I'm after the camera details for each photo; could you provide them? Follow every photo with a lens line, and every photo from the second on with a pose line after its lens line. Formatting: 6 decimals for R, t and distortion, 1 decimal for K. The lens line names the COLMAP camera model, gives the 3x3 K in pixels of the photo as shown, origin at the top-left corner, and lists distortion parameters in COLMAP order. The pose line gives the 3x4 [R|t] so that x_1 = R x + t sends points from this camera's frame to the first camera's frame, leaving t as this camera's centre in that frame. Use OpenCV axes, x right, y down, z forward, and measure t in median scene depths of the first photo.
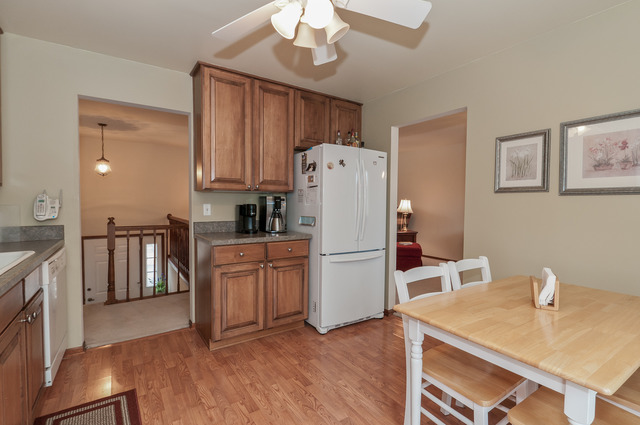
lens RADIAL K [[307.3, 0, 319.6], [0, 307.3, 214.2], [0, 0, 1]] dist [0.000549, -0.000426]
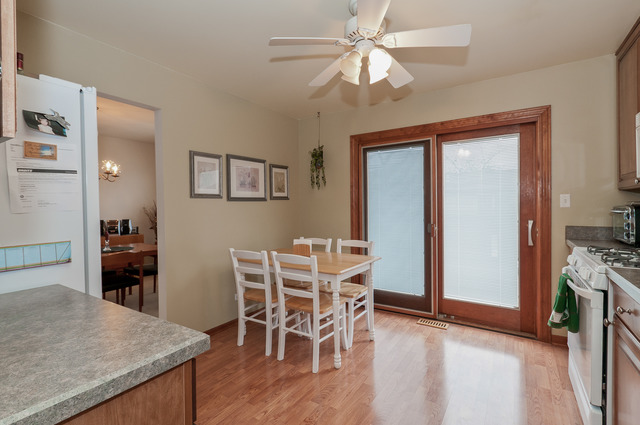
lens RADIAL K [[307.3, 0, 318.1], [0, 307.3, 209.0], [0, 0, 1]] dist [0.000549, -0.000426]
pose [[-0.408189, -0.016114, 0.912755, -0.773733], [0.034863, 0.998840, 0.033225, -0.055374], [-0.912231, 0.045383, -0.407154, 1.177218]]
